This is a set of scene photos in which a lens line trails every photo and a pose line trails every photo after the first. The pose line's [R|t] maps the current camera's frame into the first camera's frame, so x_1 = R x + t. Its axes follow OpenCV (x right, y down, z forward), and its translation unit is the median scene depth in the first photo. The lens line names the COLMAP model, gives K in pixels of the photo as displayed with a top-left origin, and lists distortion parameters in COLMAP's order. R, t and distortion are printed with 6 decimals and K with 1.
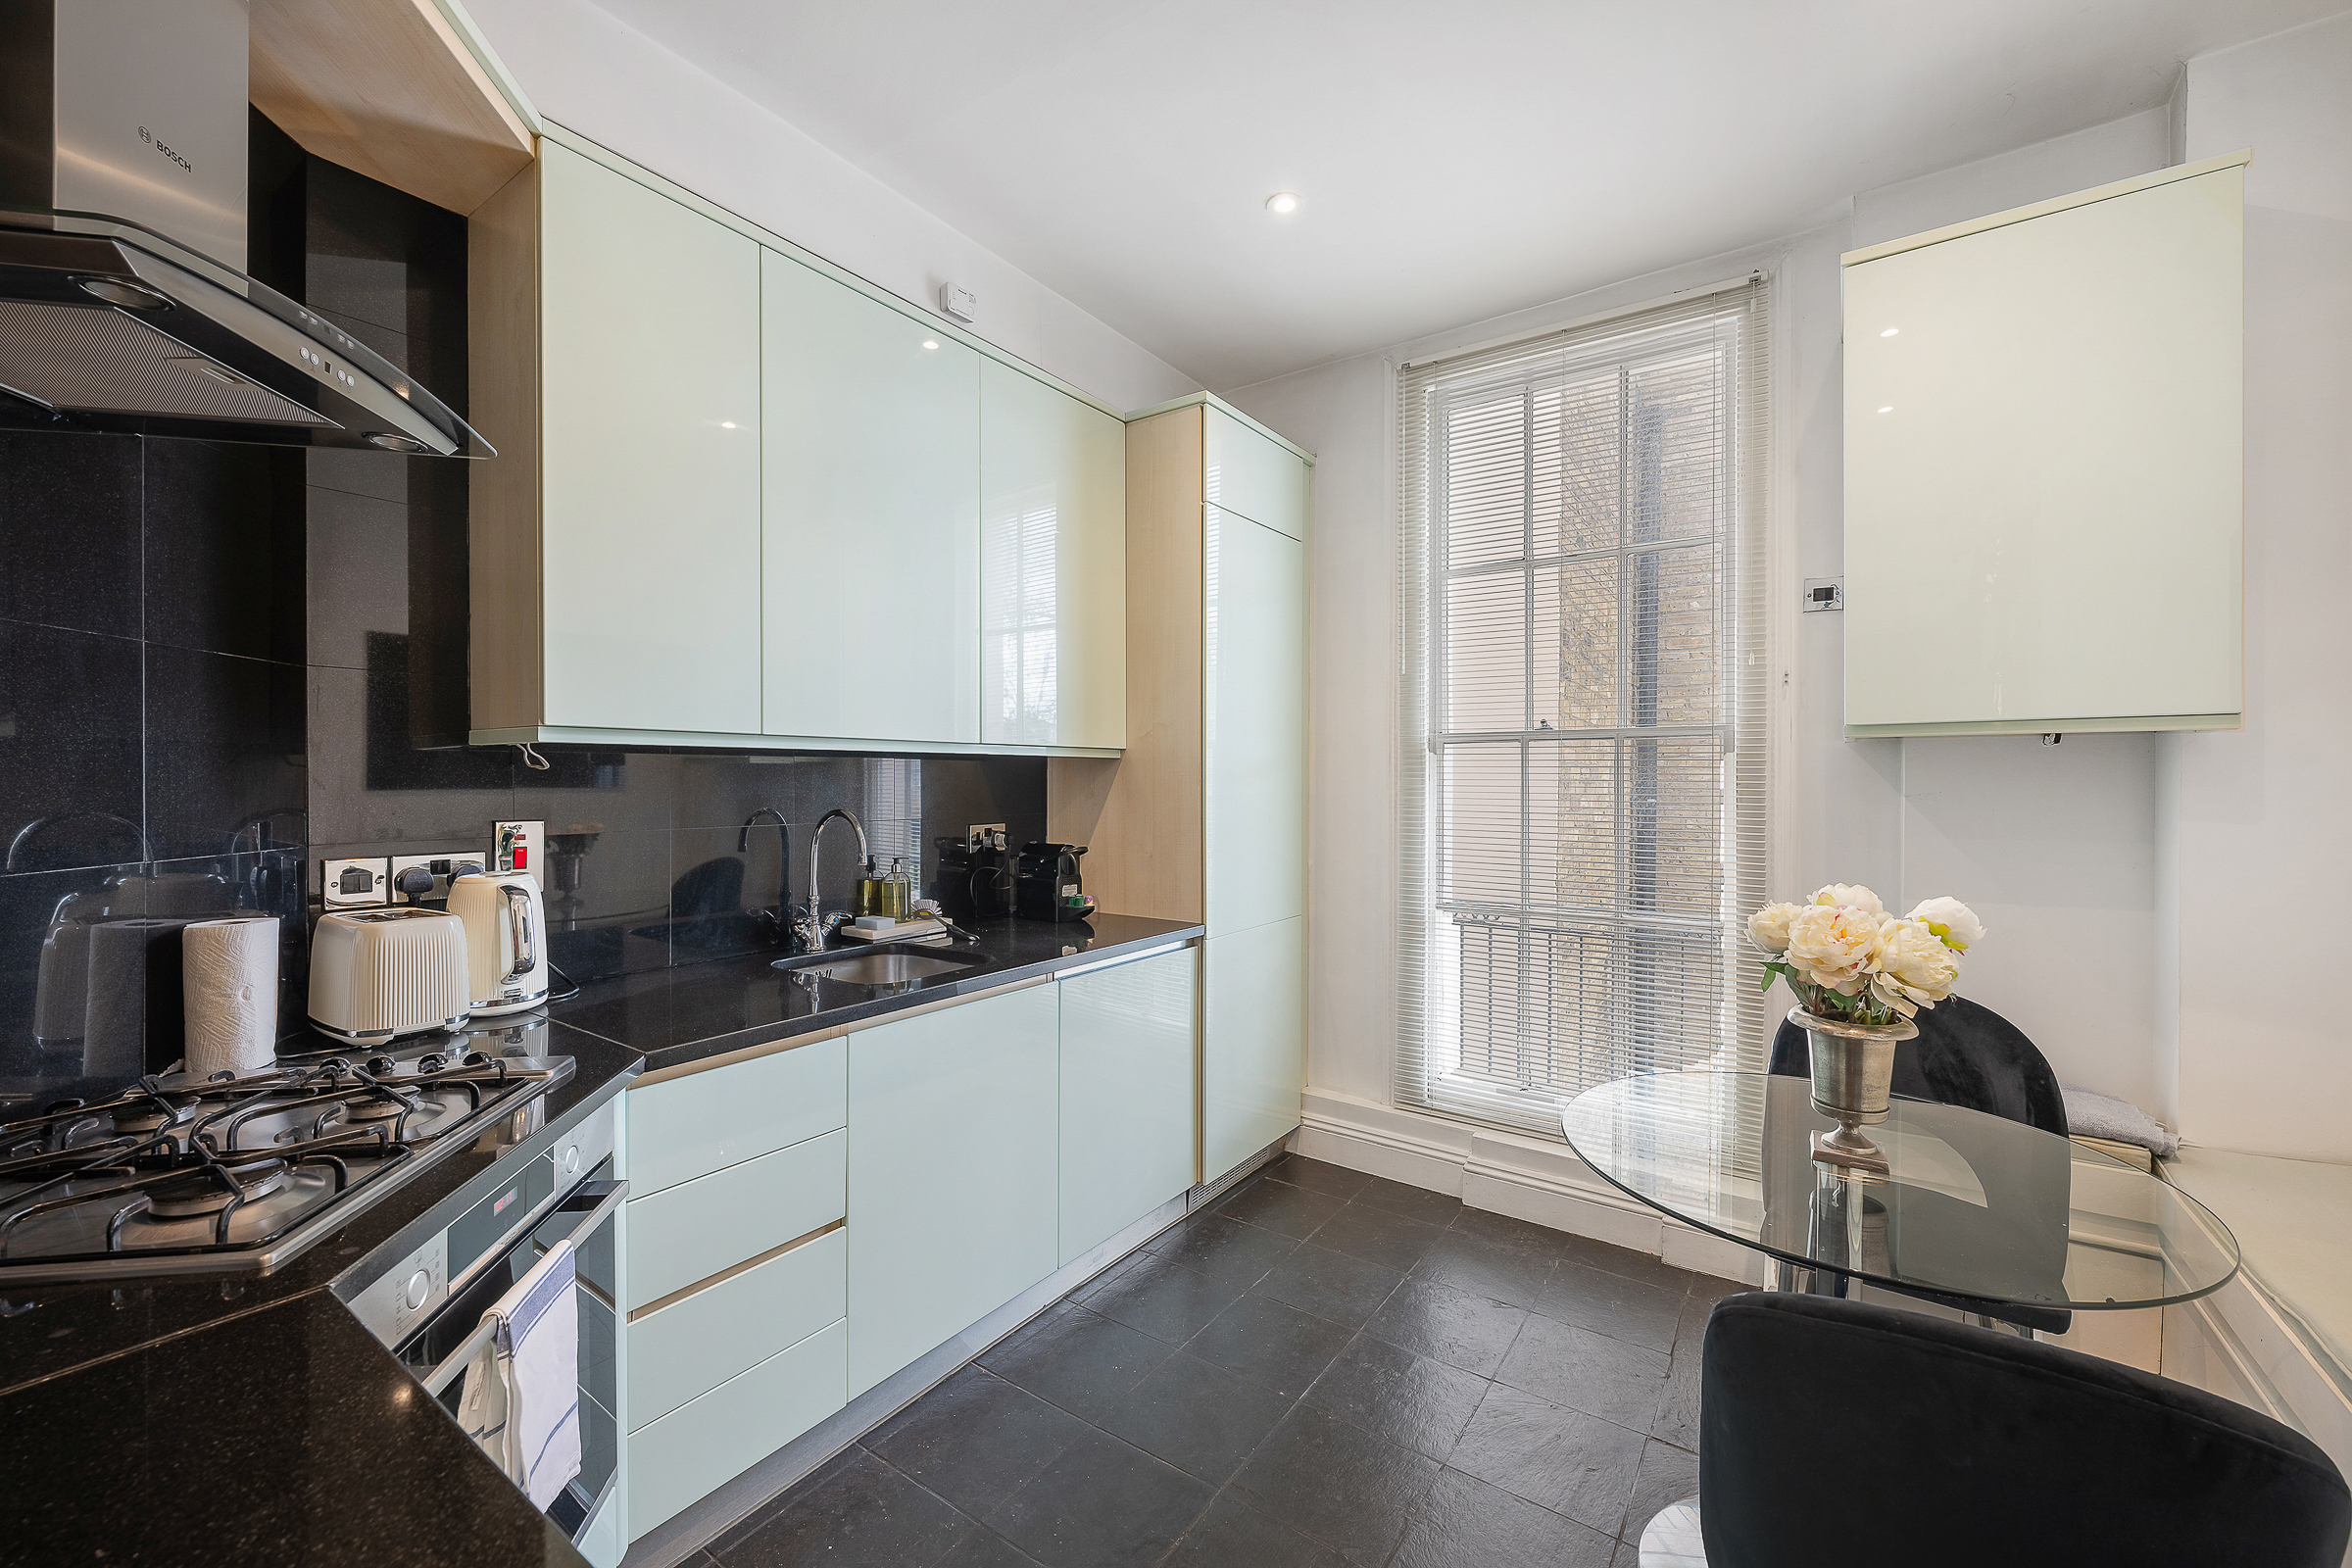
lens RADIAL K [[945.1, 0, 1178.3], [0, 945.1, 776.0], [0, 0, 1]] dist [-0.000025, -0.000183]
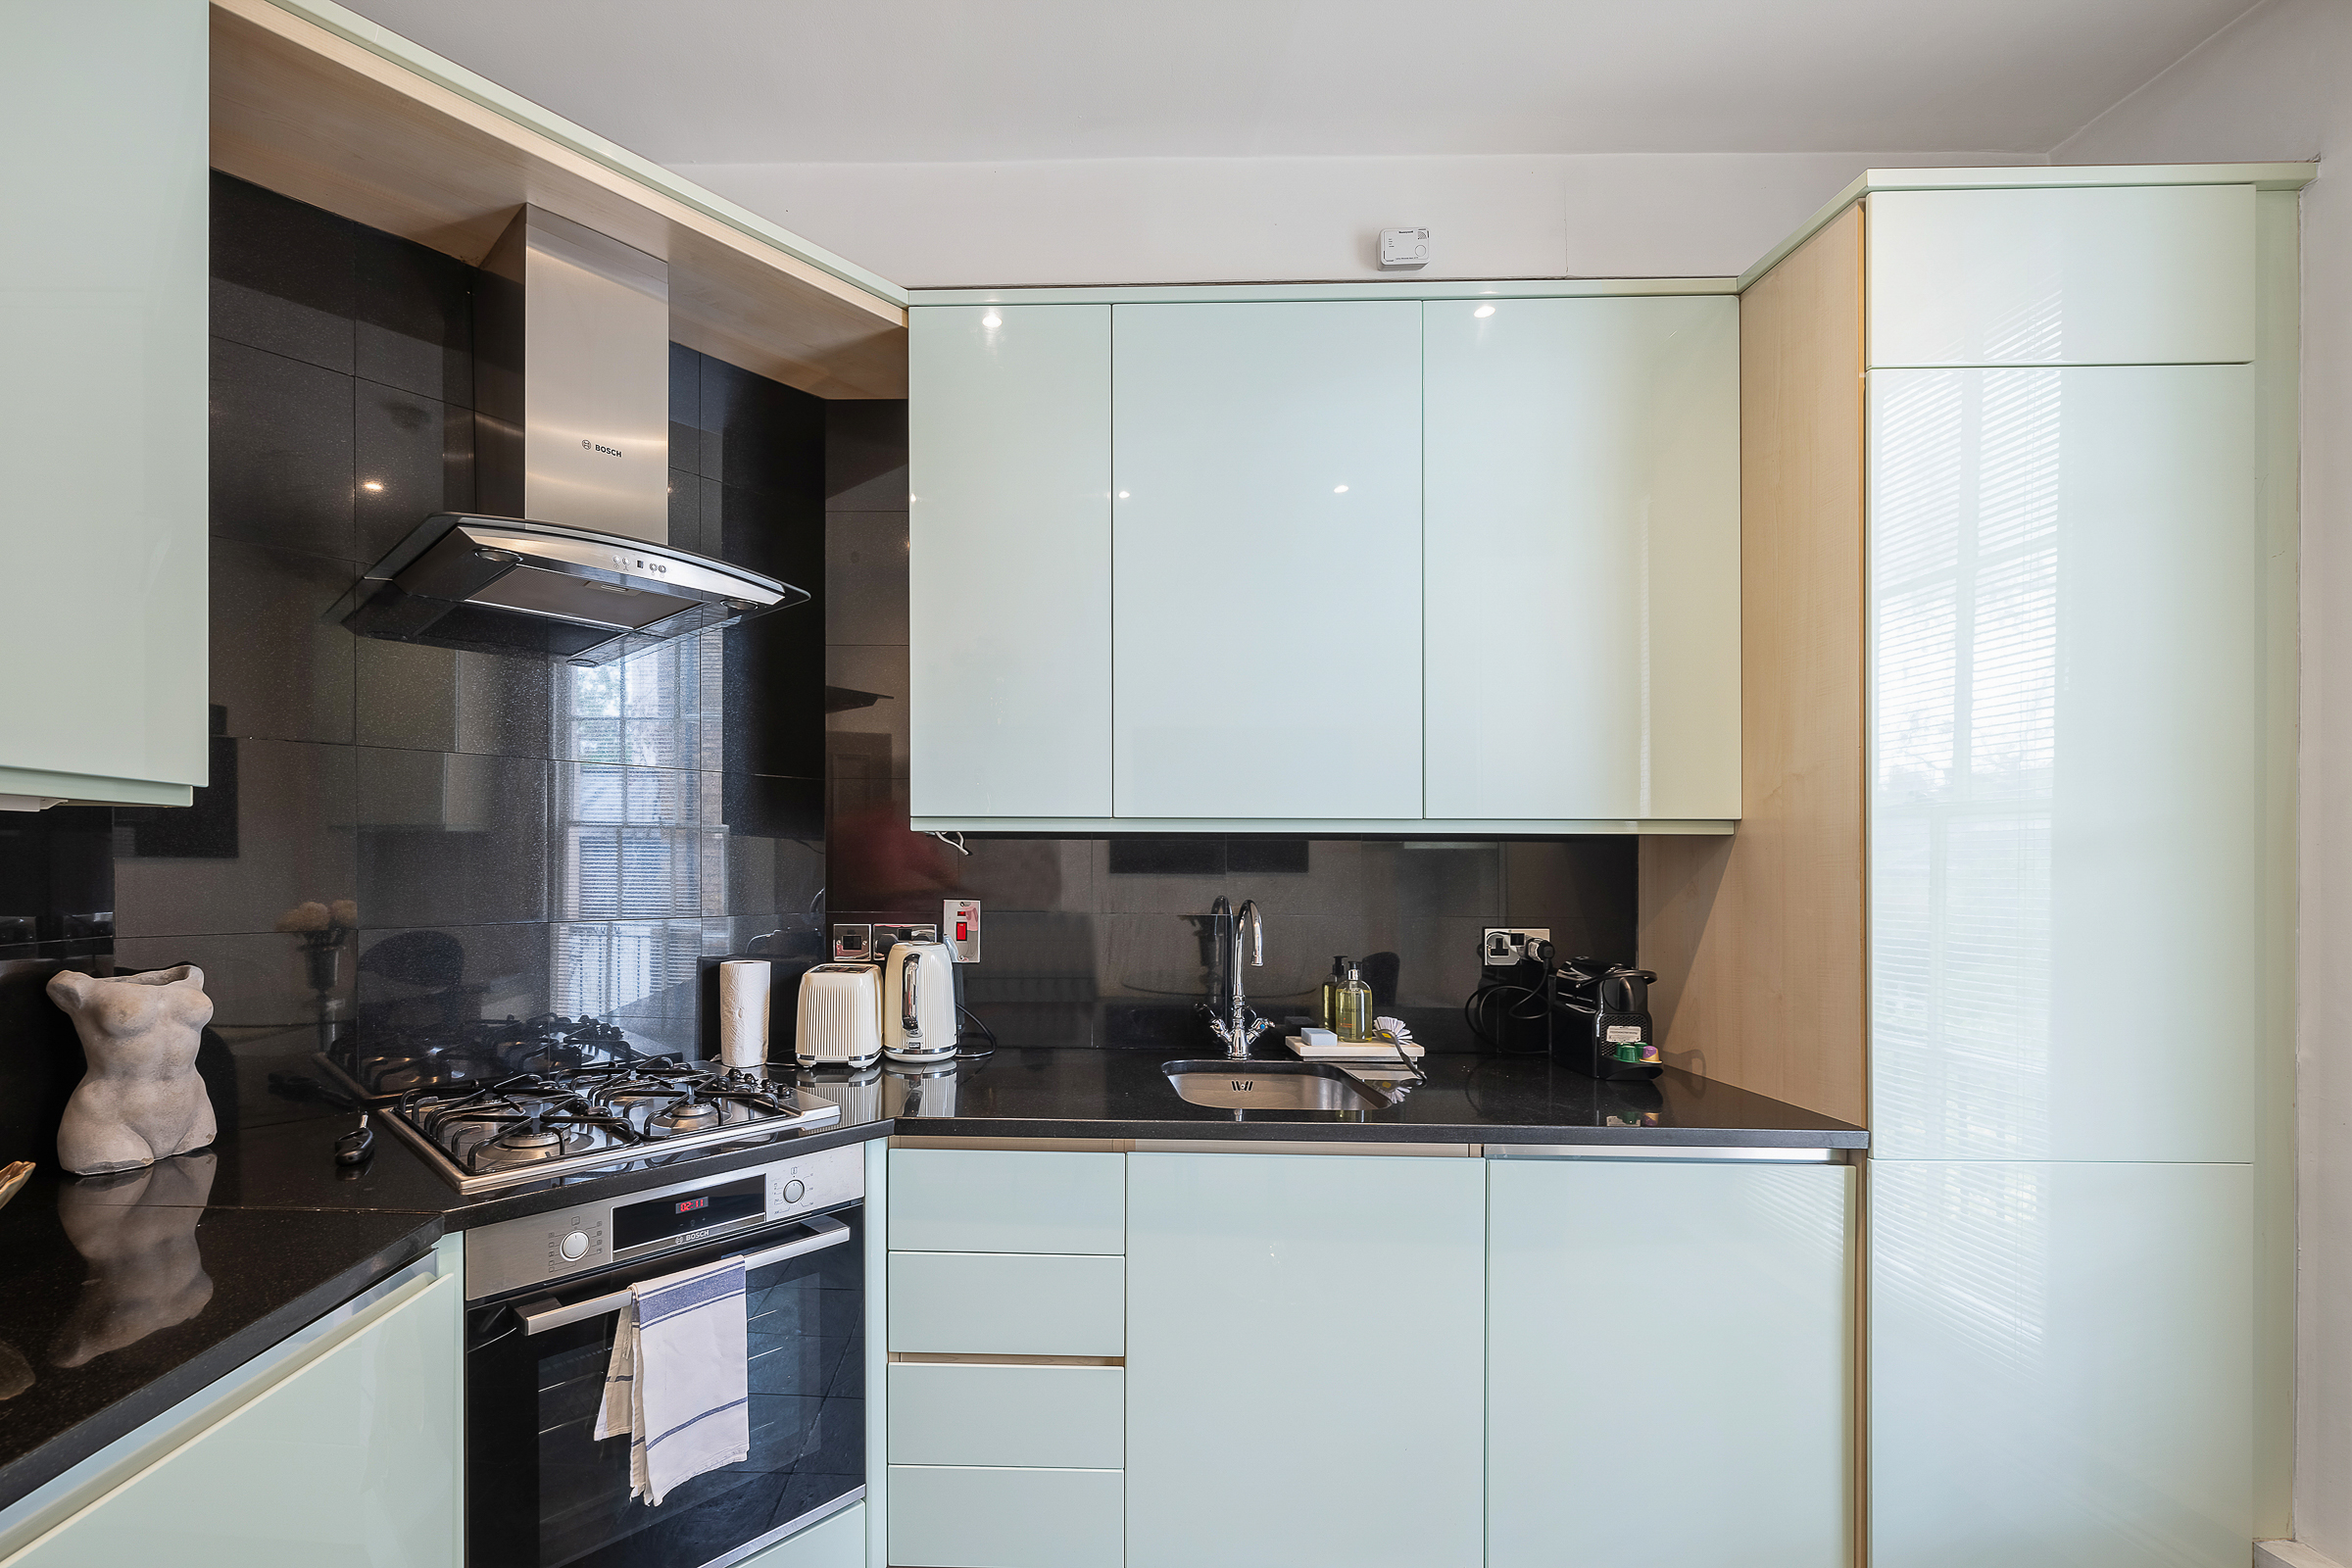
lens RADIAL K [[987.6, 0, 1093.1], [0, 987.6, 864.4], [0, 0, 1]] dist [-0.002798, 0.000301]
pose [[0.549531, 0.003214, -0.835467, 0.302619], [-0.003804, 0.999992, 0.001345, 0.001610], [0.835465, 0.002439, 0.549538, 0.346835]]
